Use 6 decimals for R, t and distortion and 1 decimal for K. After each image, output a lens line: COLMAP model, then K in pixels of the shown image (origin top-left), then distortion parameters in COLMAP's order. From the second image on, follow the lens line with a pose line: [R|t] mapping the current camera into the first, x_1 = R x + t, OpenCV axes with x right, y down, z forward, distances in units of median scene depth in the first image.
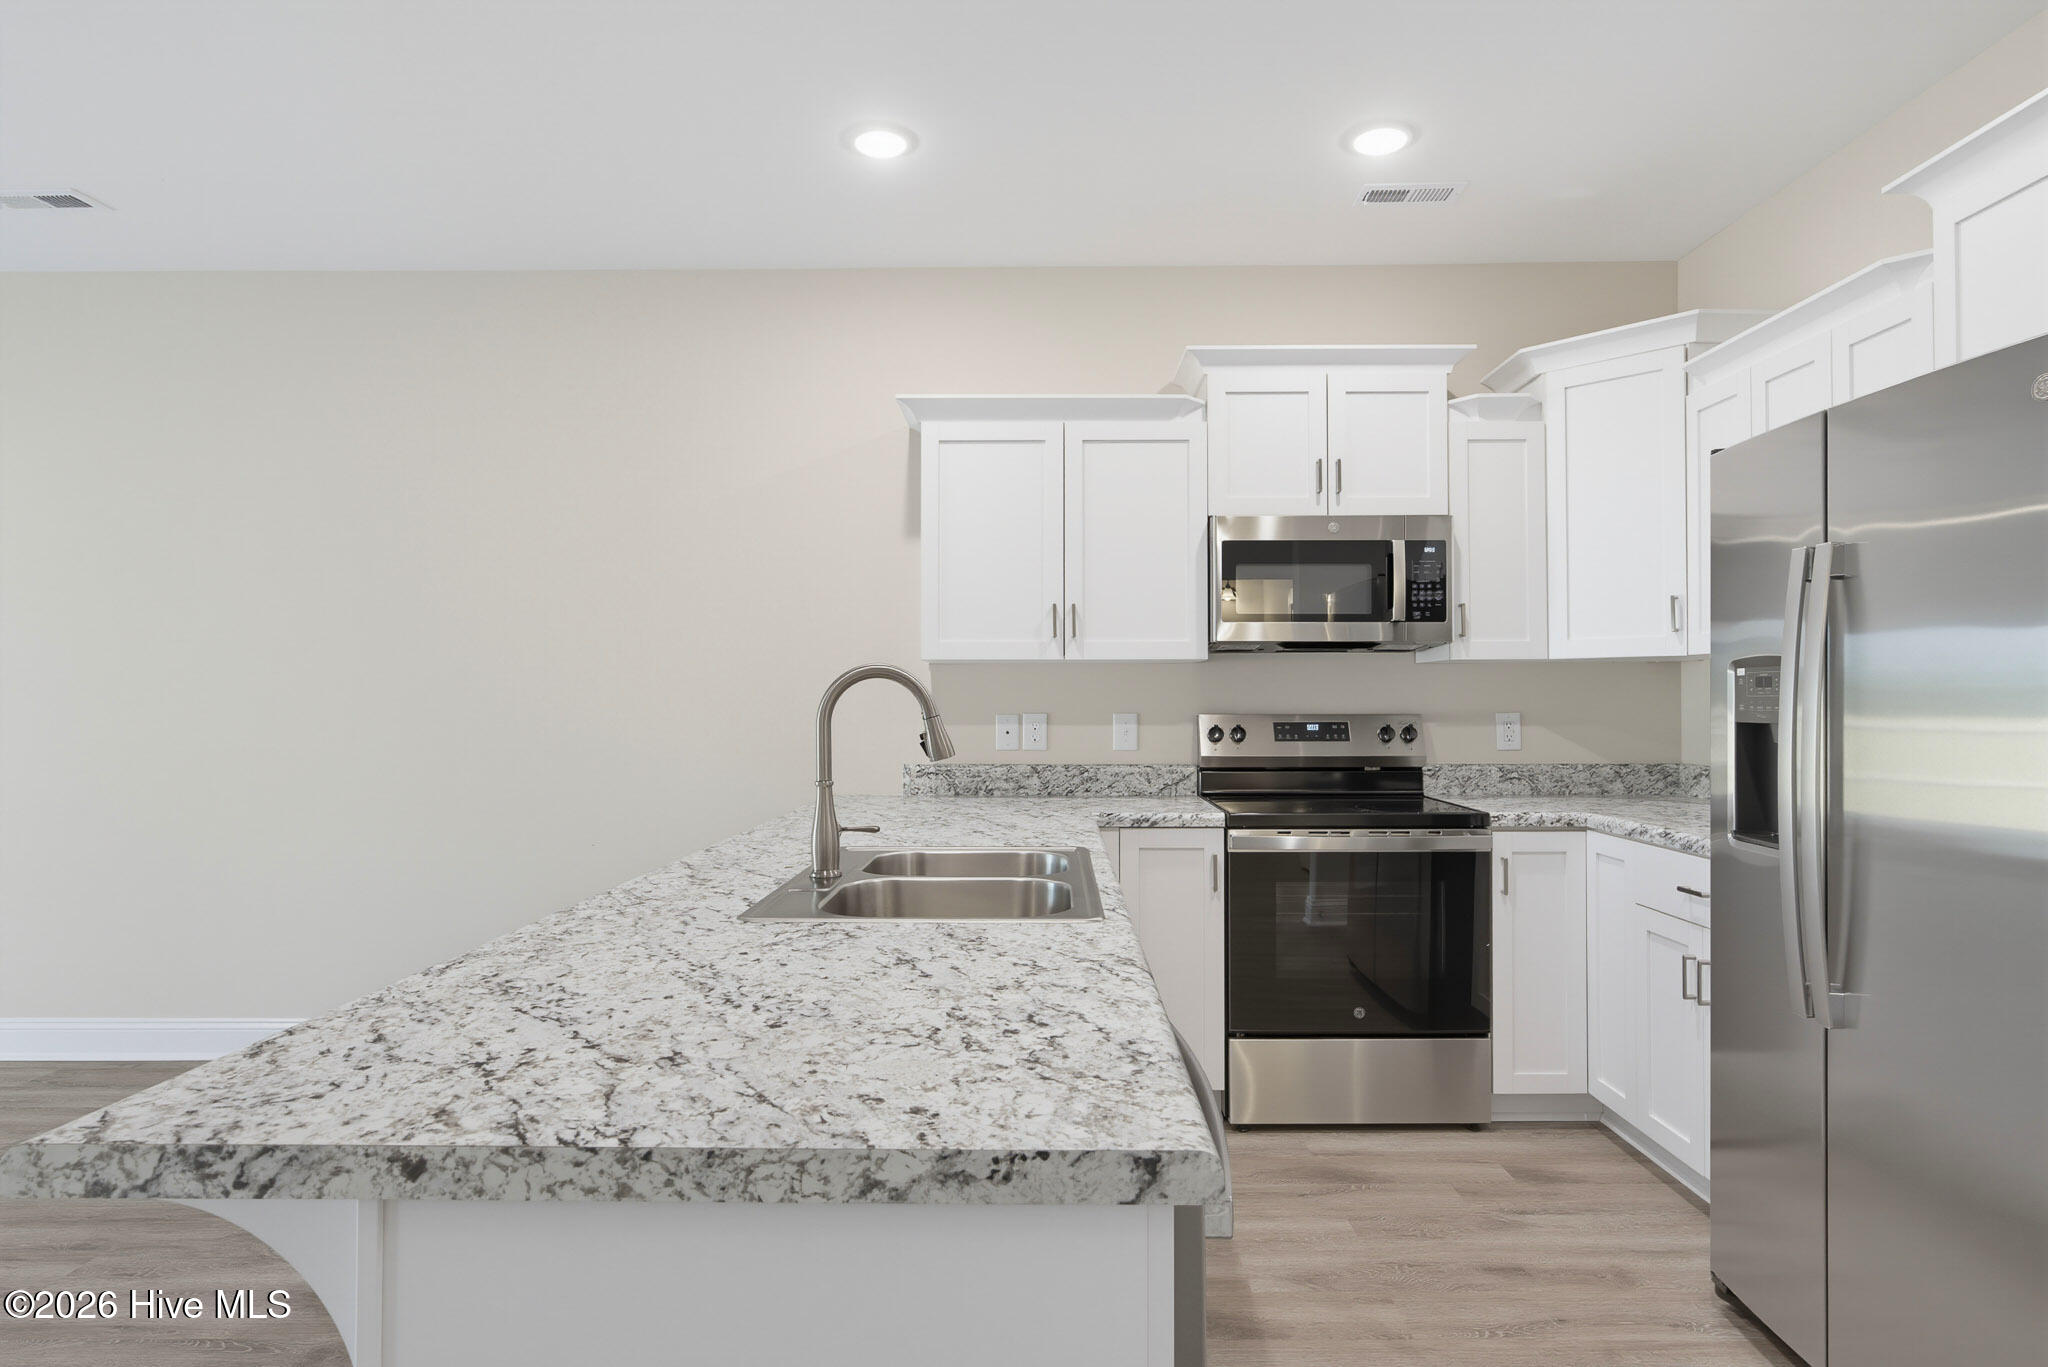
lens RADIAL K [[1130.2, 0, 1033.0], [0, 1130.2, 685.9], [0, 0, 1]] dist [-0.002199, 0.002529]
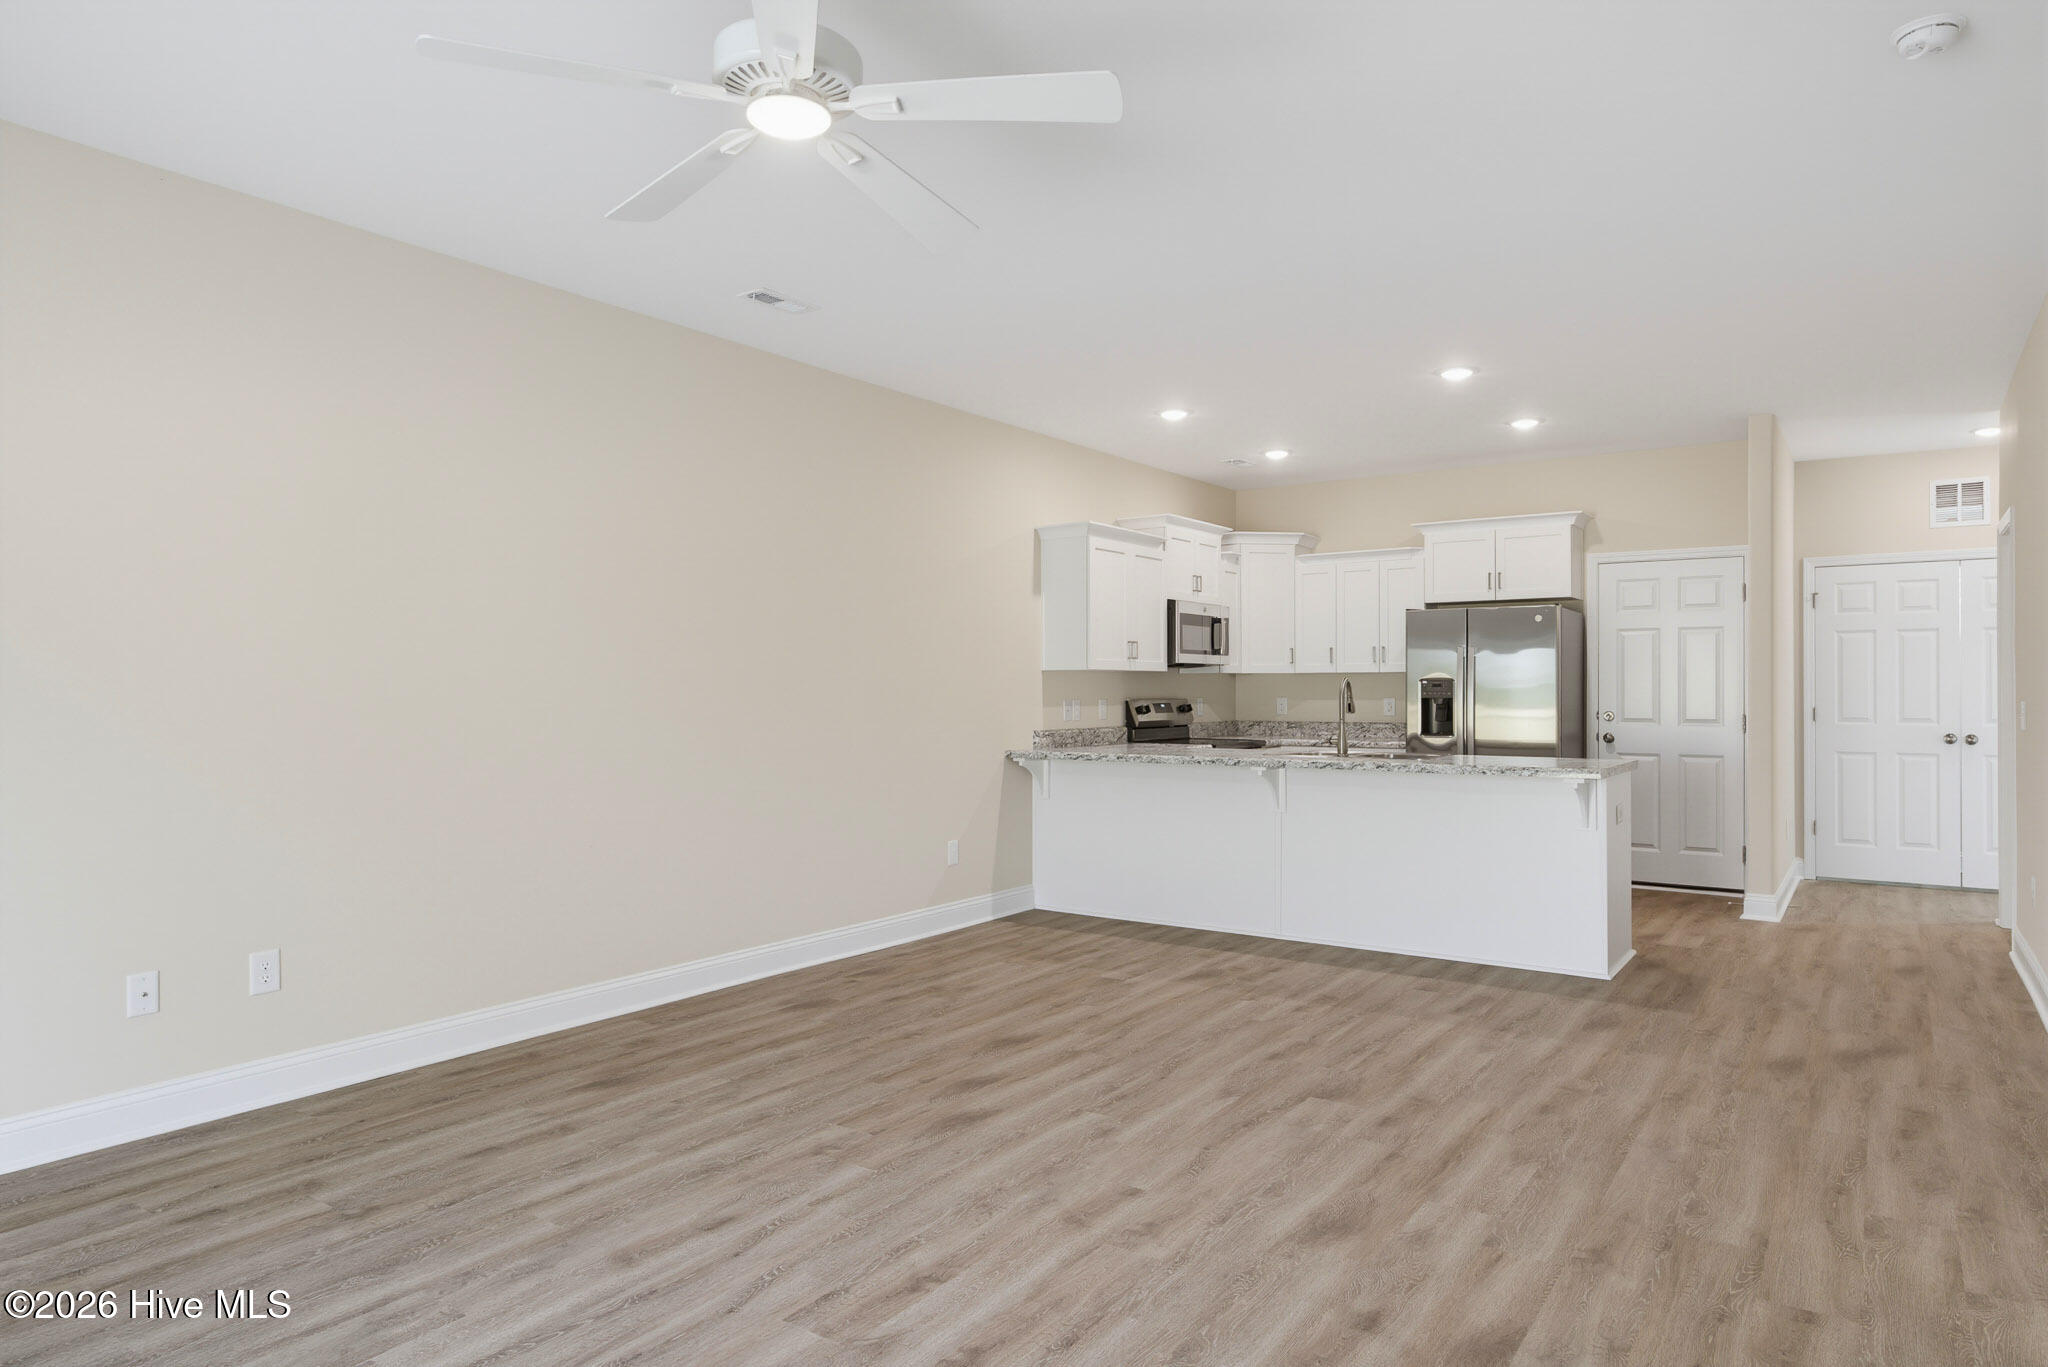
lens RADIAL K [[1228.3, 0, 1036.2], [0, 1228.3, 686.1], [0, 0, 1]] dist [0.000044, 0.002919]
pose [[0.561373, 0.003424, 0.827556, -1.912791], [-0.007771, 0.999969, 0.001134, 0.002096], [-0.827526, -0.007068, 0.561382, -0.022491]]
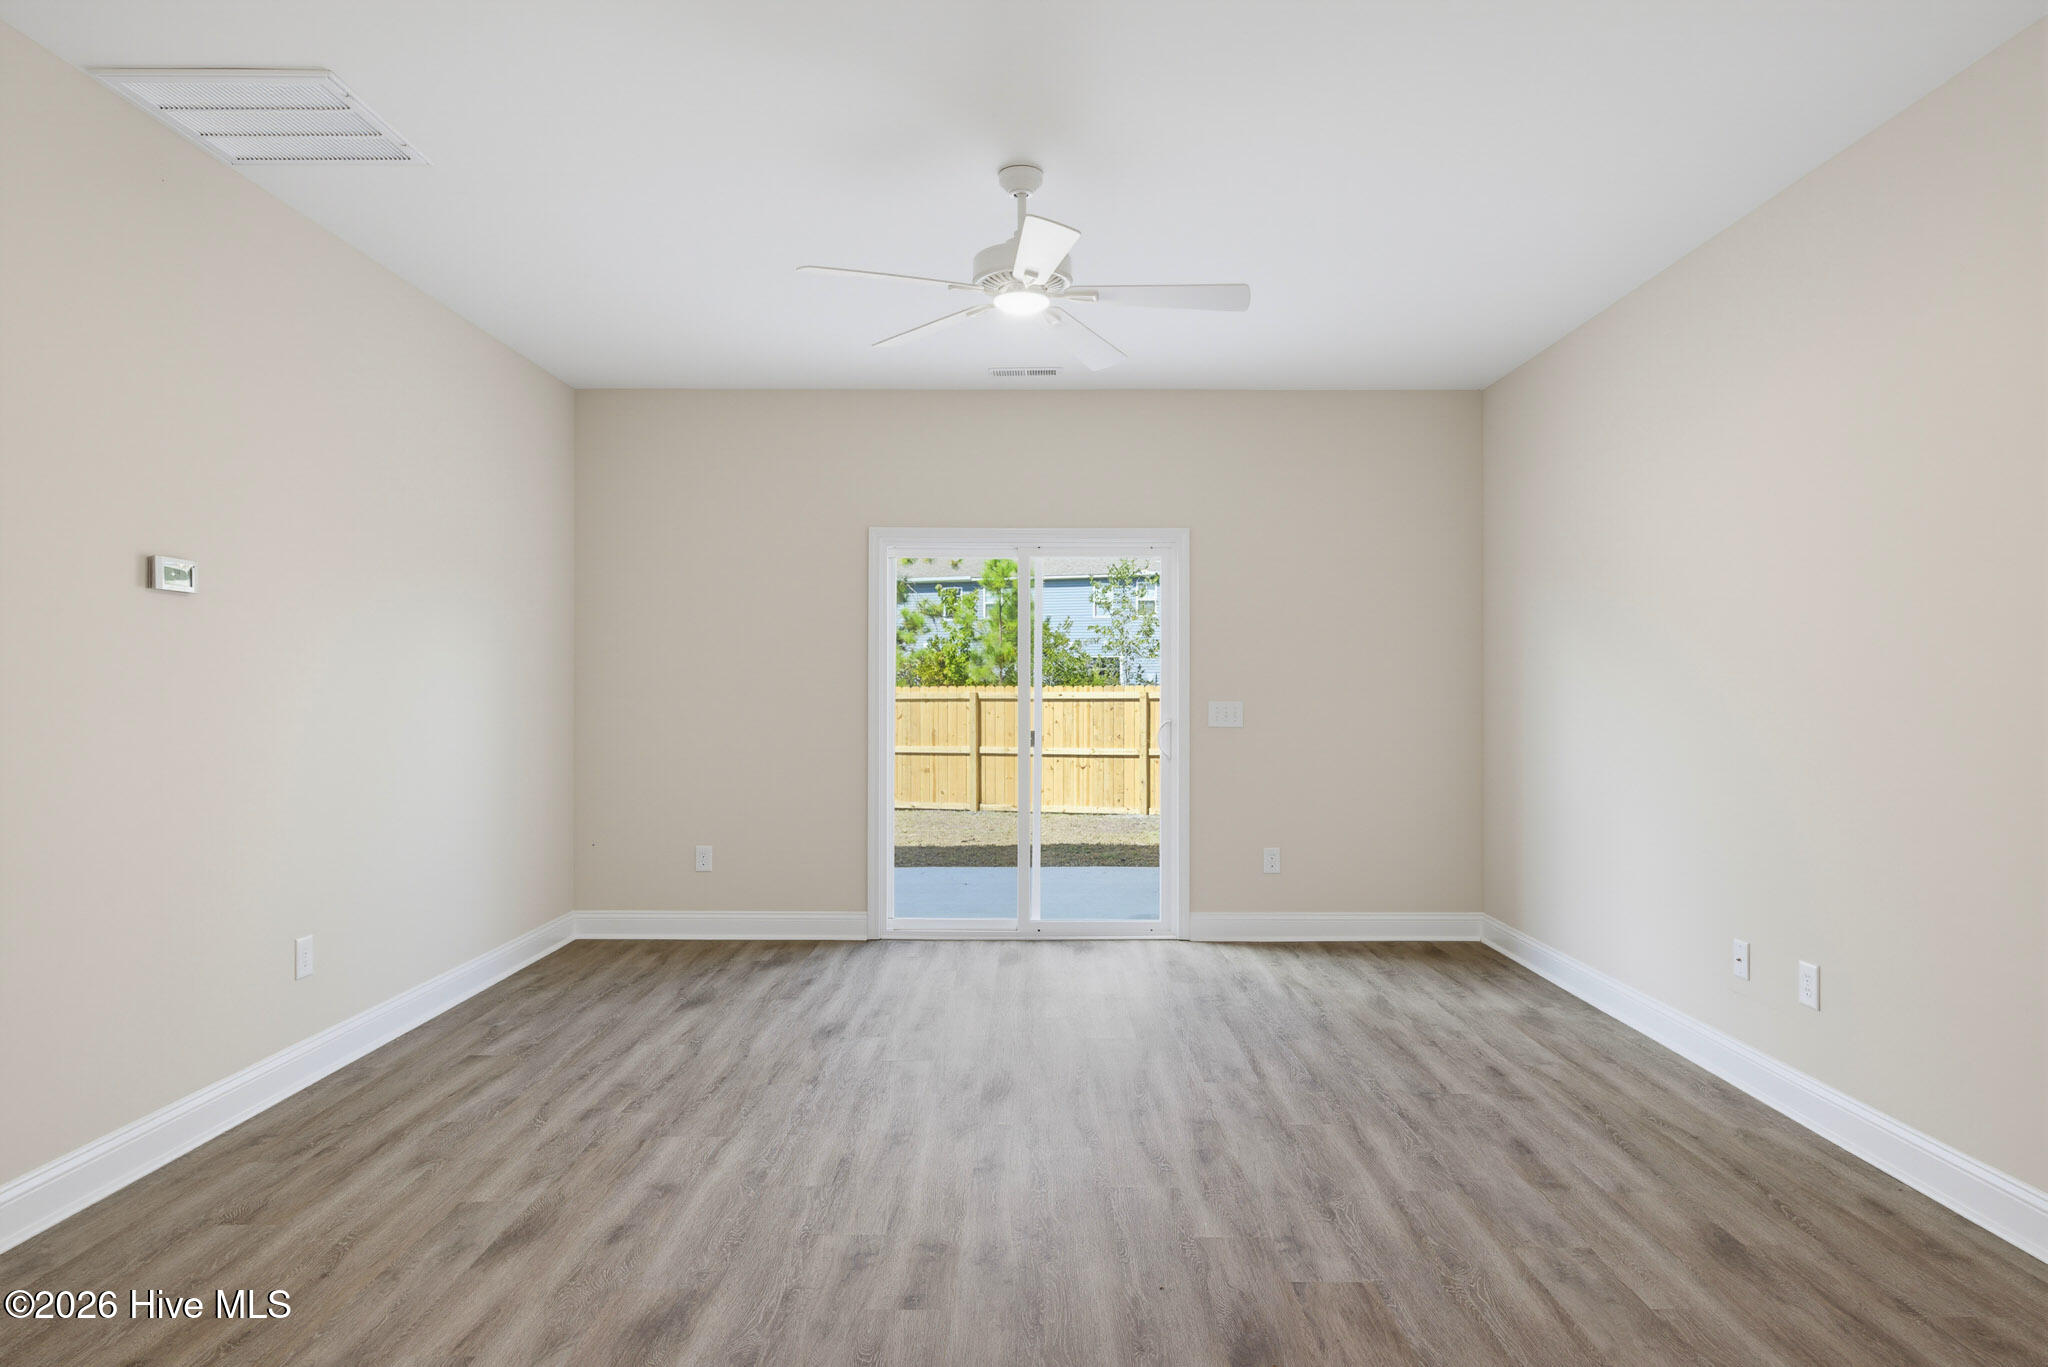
lens RADIAL K [[1130.2, 0, 1033.0], [0, 1130.2, 685.9], [0, 0, 1]] dist [-0.002199, 0.002529]
pose [[0.005898, -0.001725, -0.999981, -0.390558], [0.008890, 0.999959, -0.001673, 0.005966], [0.999943, -0.008880, 0.005913, 0.514381]]
